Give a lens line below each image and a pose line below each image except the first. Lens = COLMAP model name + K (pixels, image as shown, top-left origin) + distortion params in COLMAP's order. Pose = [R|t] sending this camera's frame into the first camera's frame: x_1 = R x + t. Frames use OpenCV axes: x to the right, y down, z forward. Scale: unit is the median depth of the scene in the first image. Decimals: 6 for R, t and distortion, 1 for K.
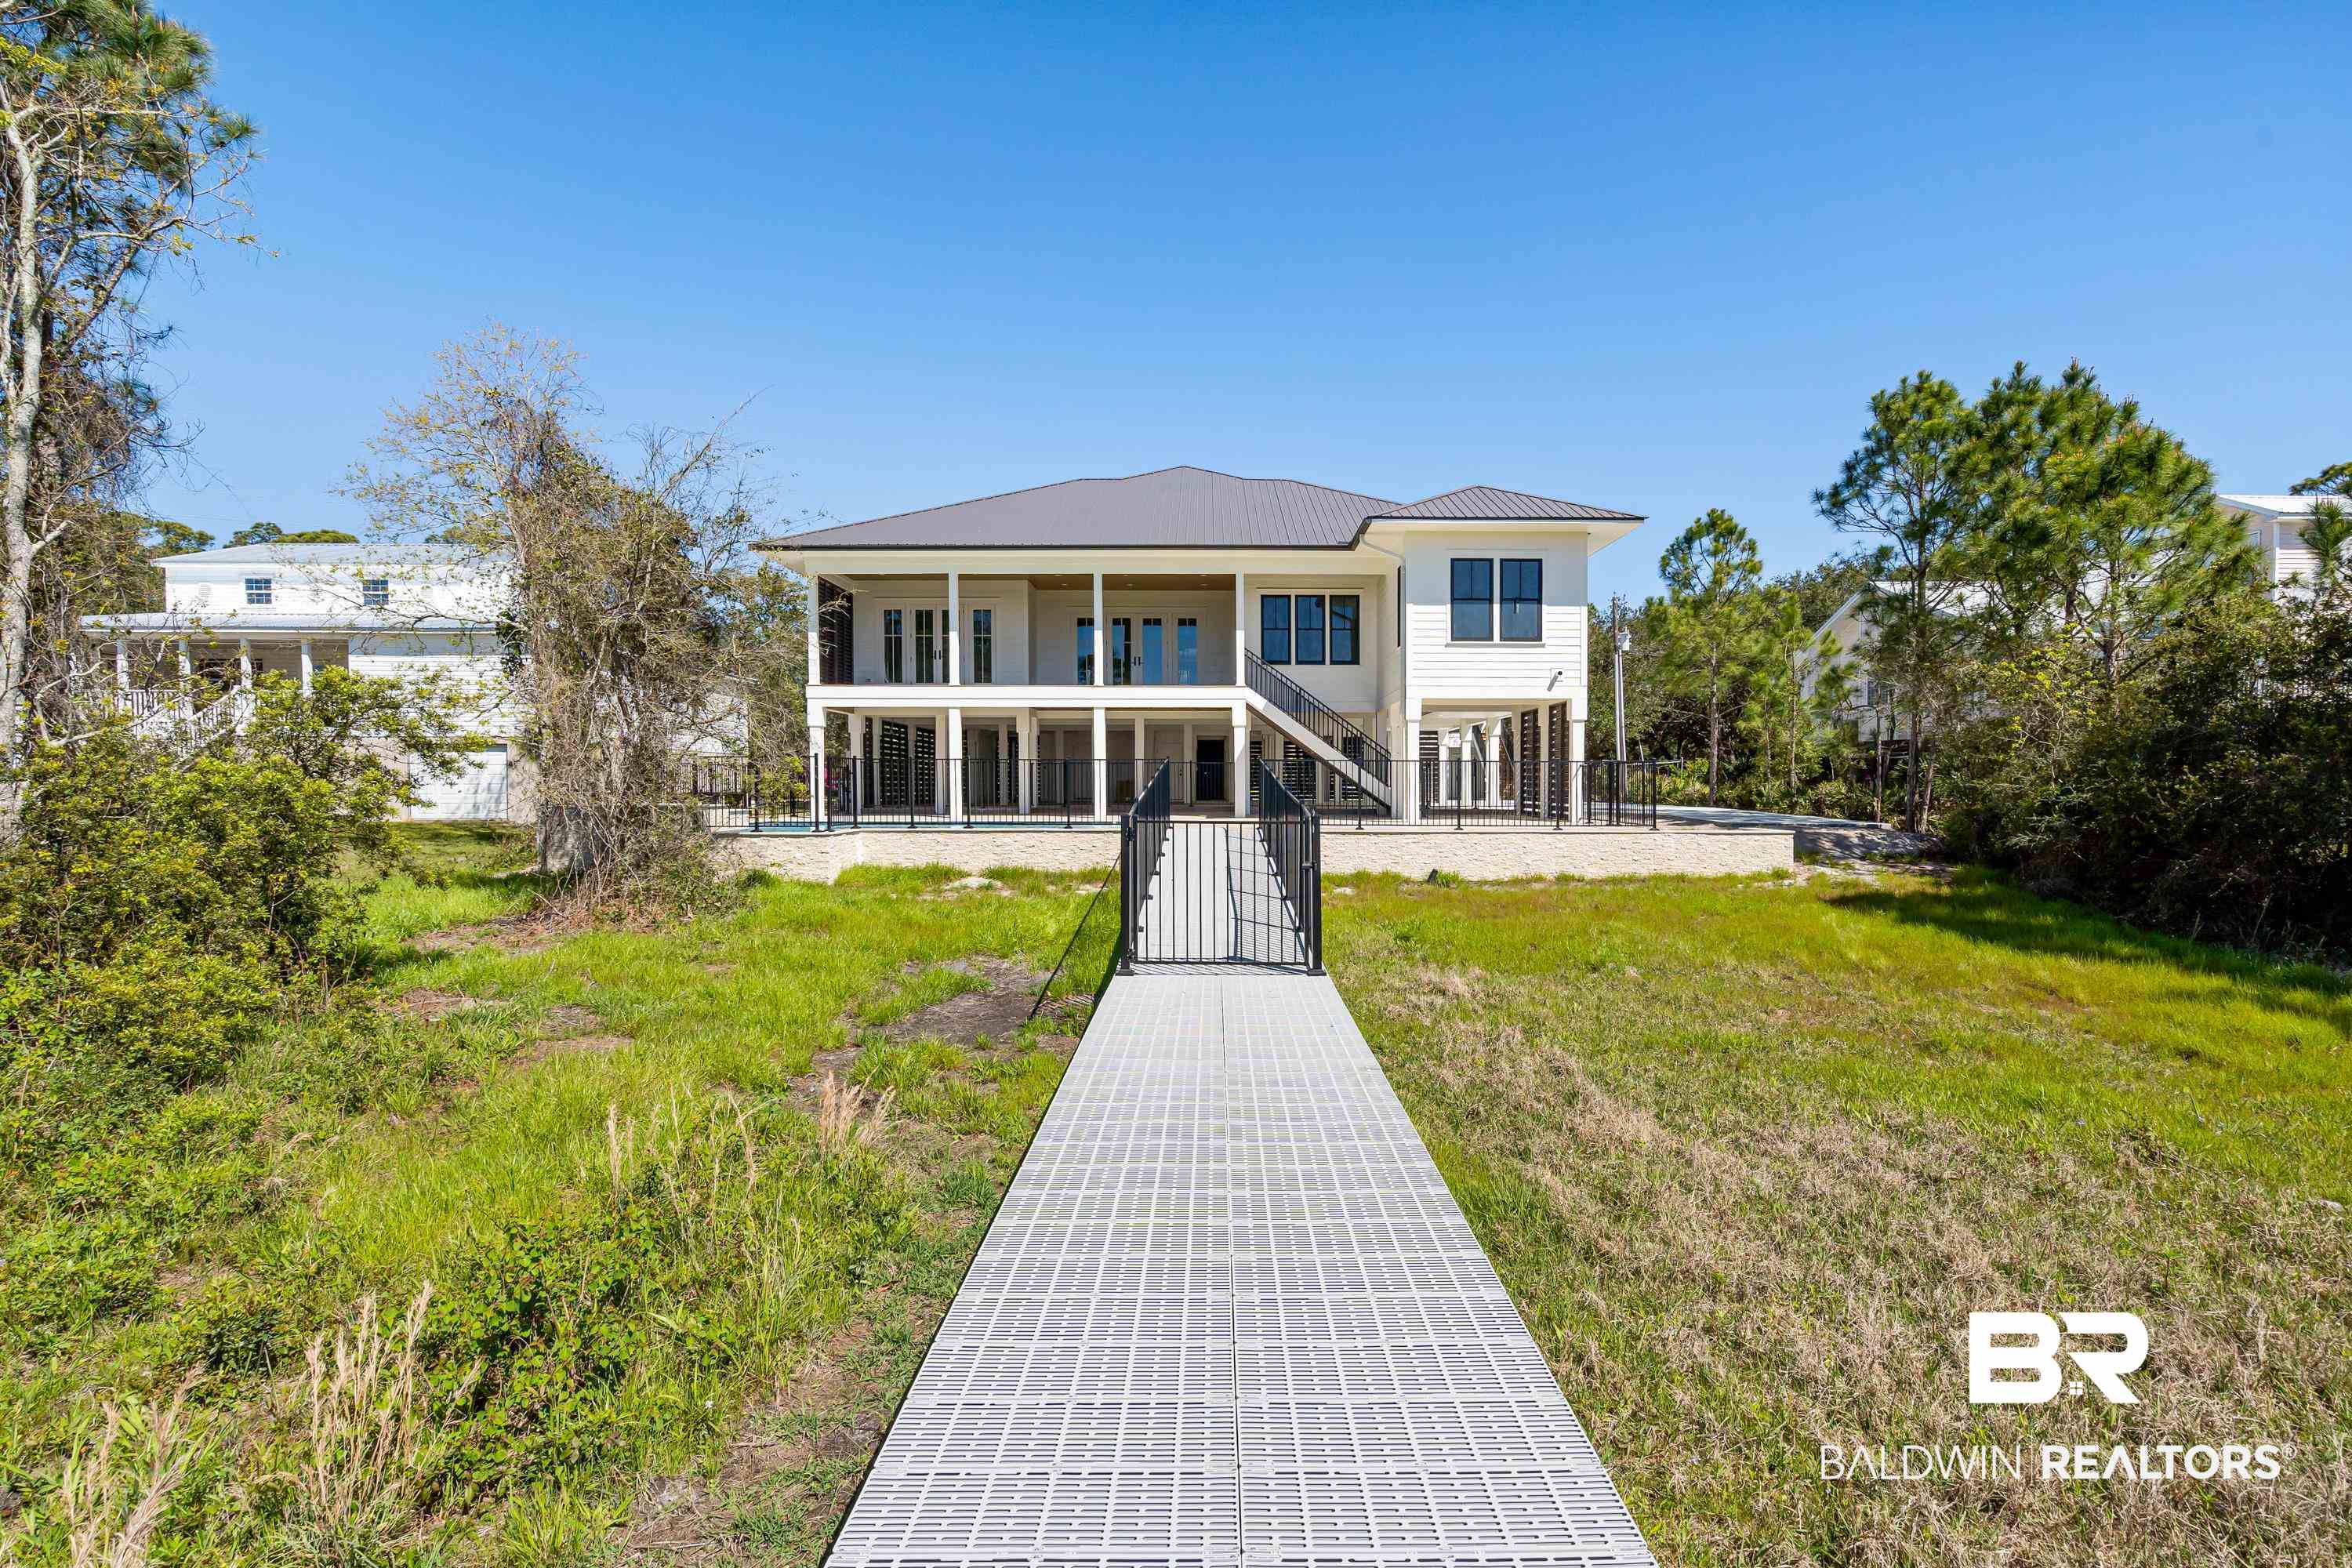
lens RADIAL K [[1076.2, 0, 1186.9], [0, 1076.2, 826.5], [0, 0, 1]] dist [-0.002597, -0.000763]
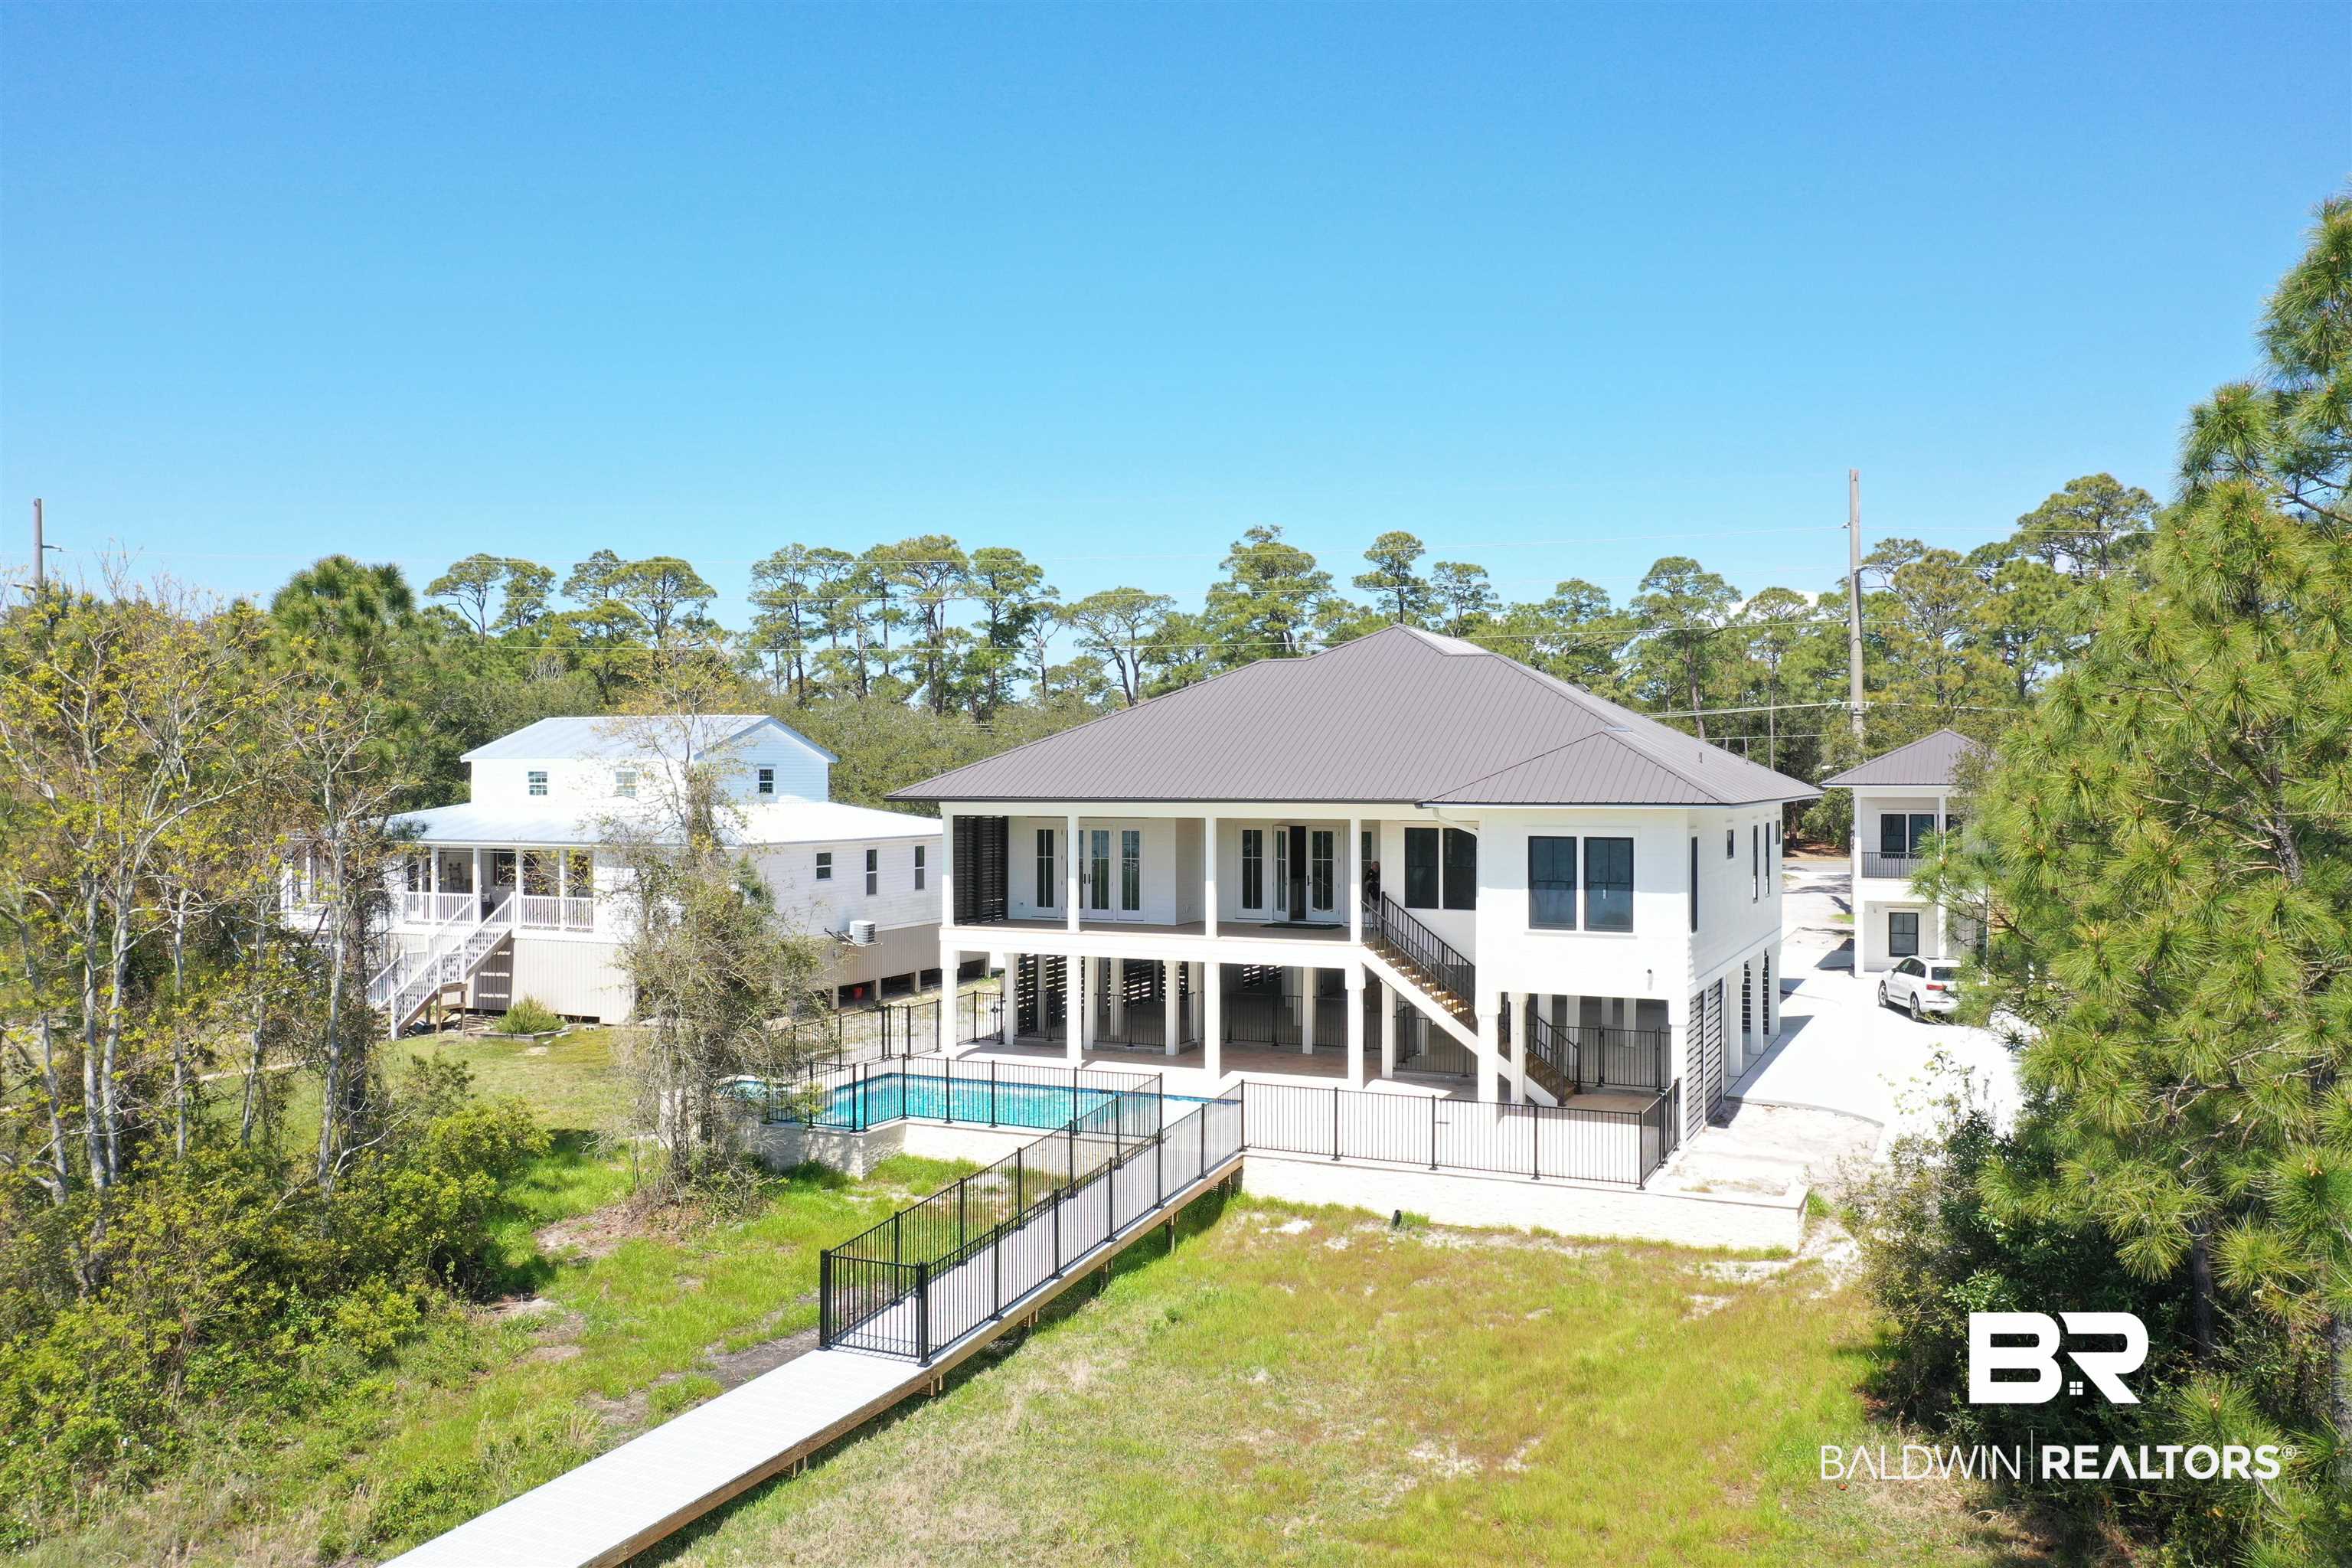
lens RADIAL K [[1917.0, 0, 1195.5], [0, 1917.0, 772.3], [0, 0, 1]] dist [0.023573, -0.000531]
pose [[0.906280, 0.008477, -0.422592, 0.613608], [-0.018480, 0.999637, -0.019581, -0.243786], [0.422273, 0.025556, 0.906109, -0.518264]]
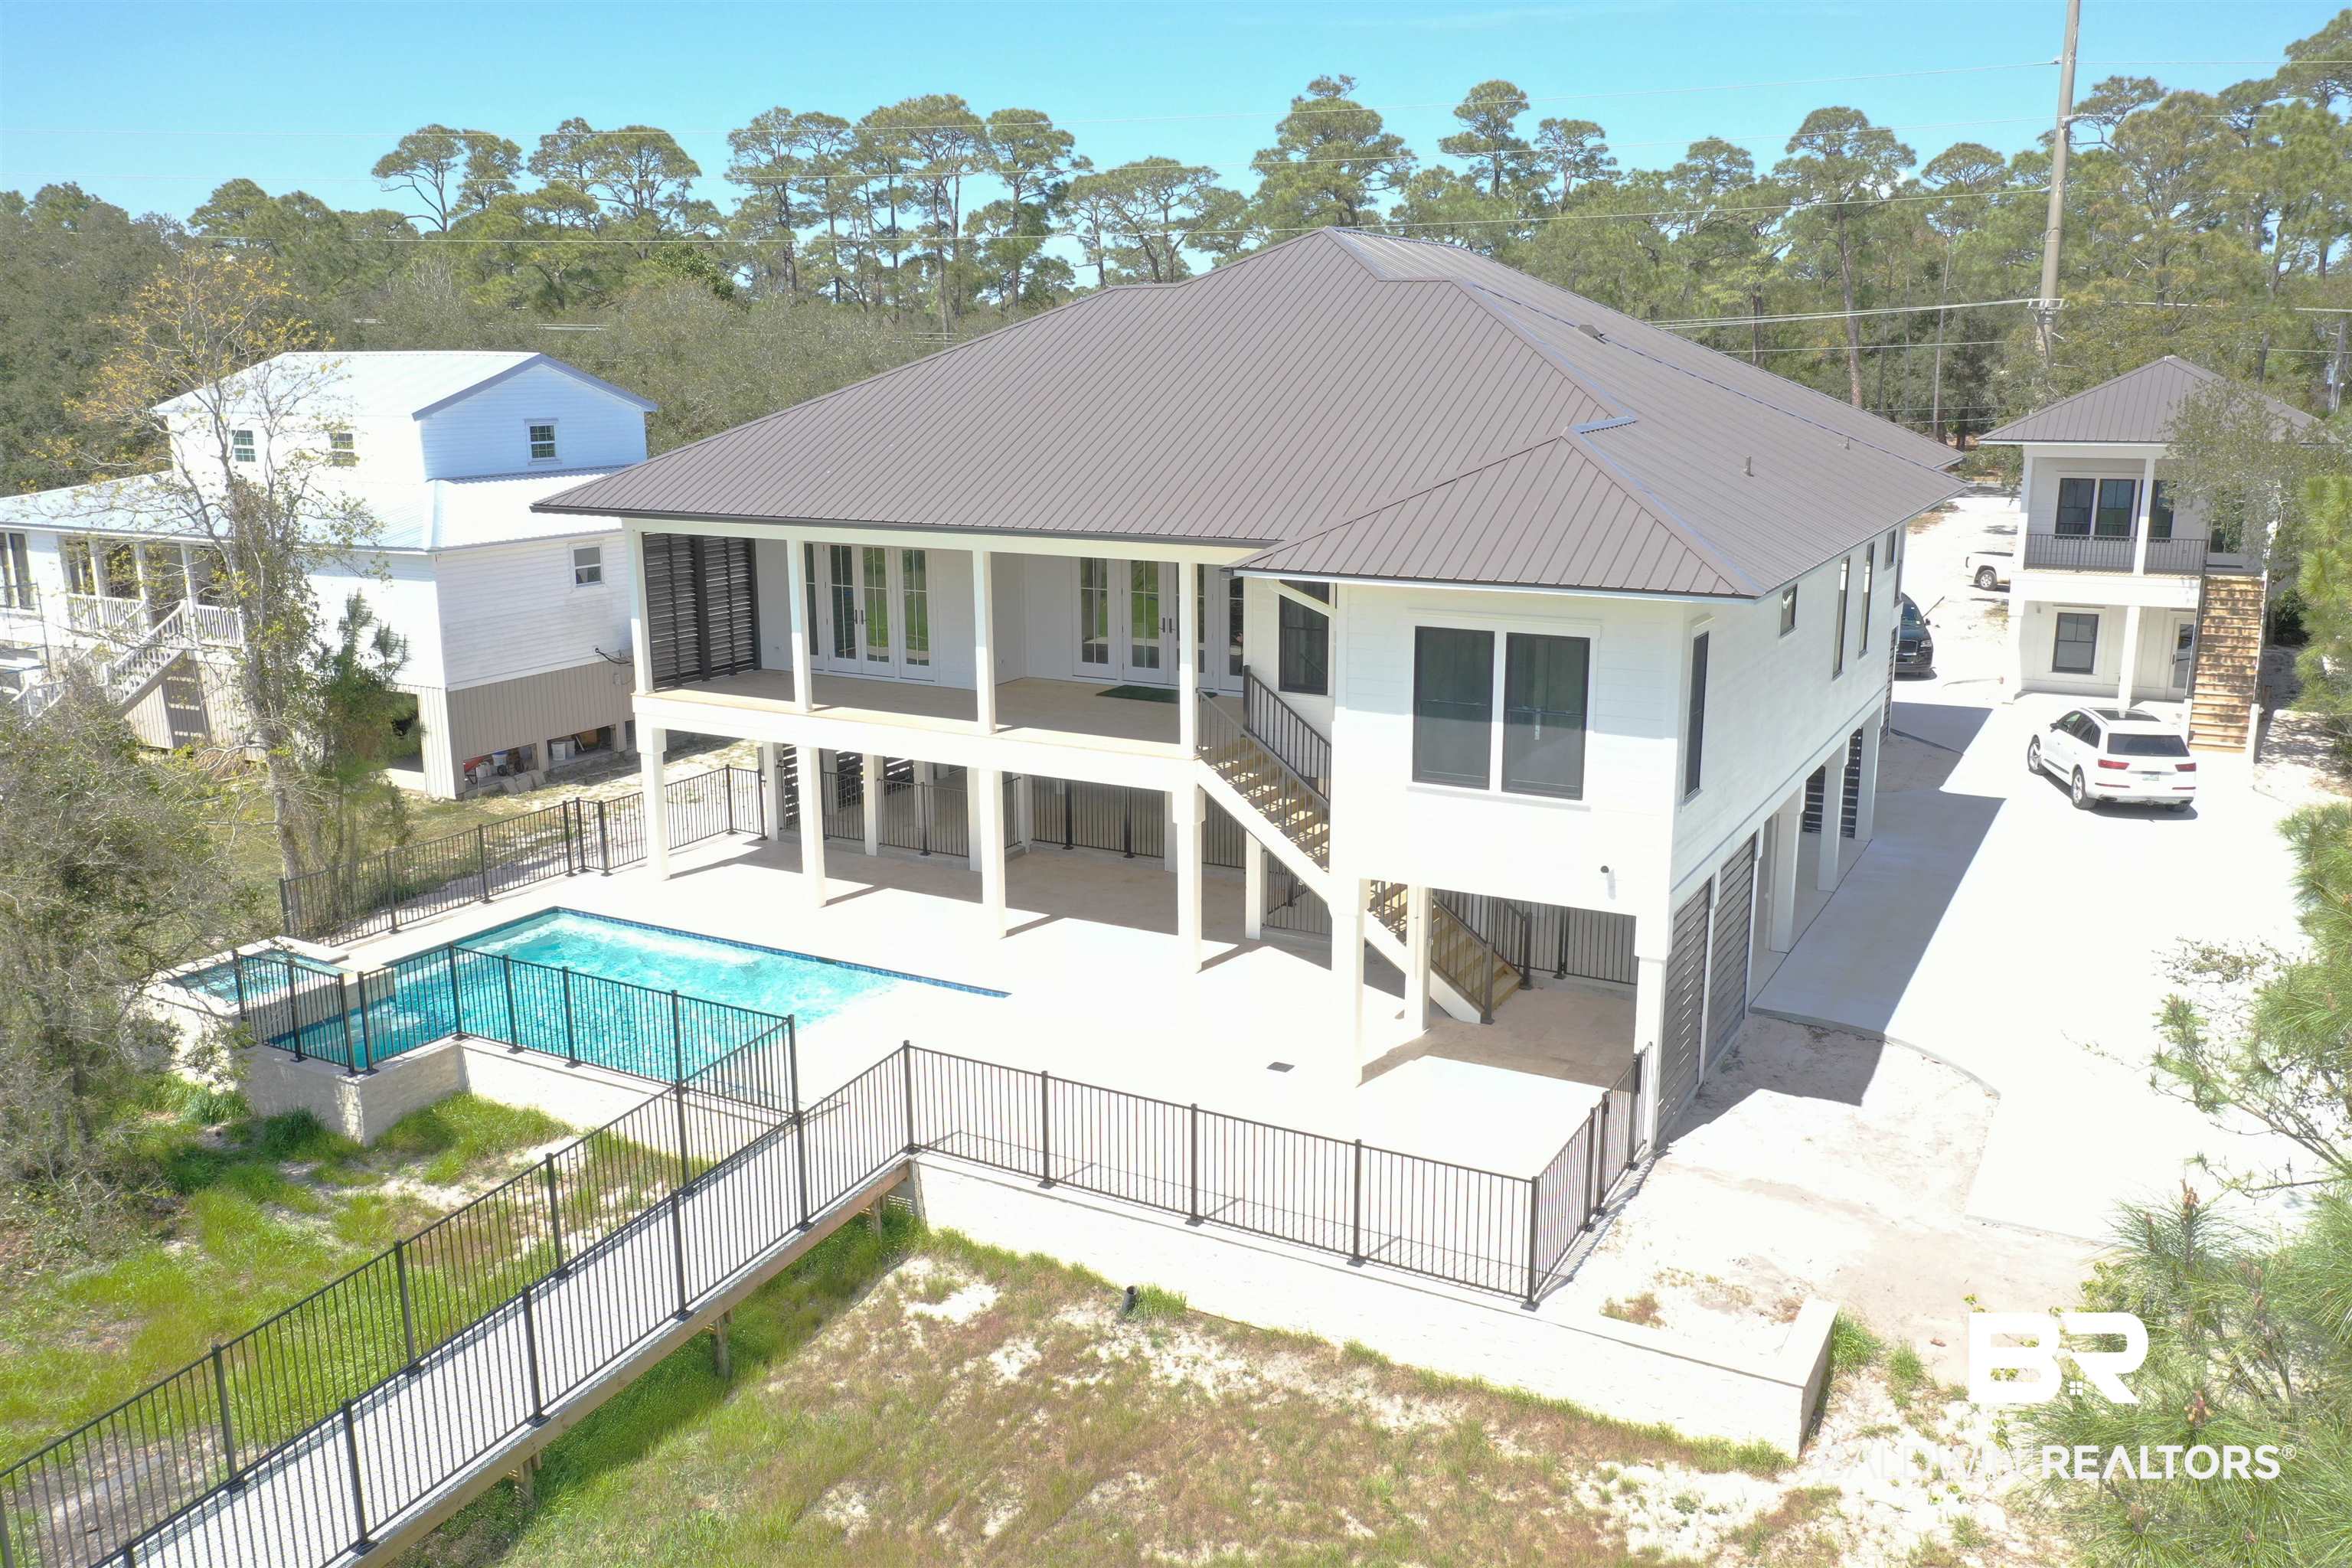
lens RADIAL K [[1833.0, 0, 1218.2], [0, 1833.0, 778.6], [0, 0, 1]] dist [0.019776, -0.003373]
pose [[0.867882, 0.119261, -0.482242, 0.550170], [-0.014944, 0.976583, 0.214620, -0.335702], [0.496546, -0.179059, 0.849341, 0.170909]]
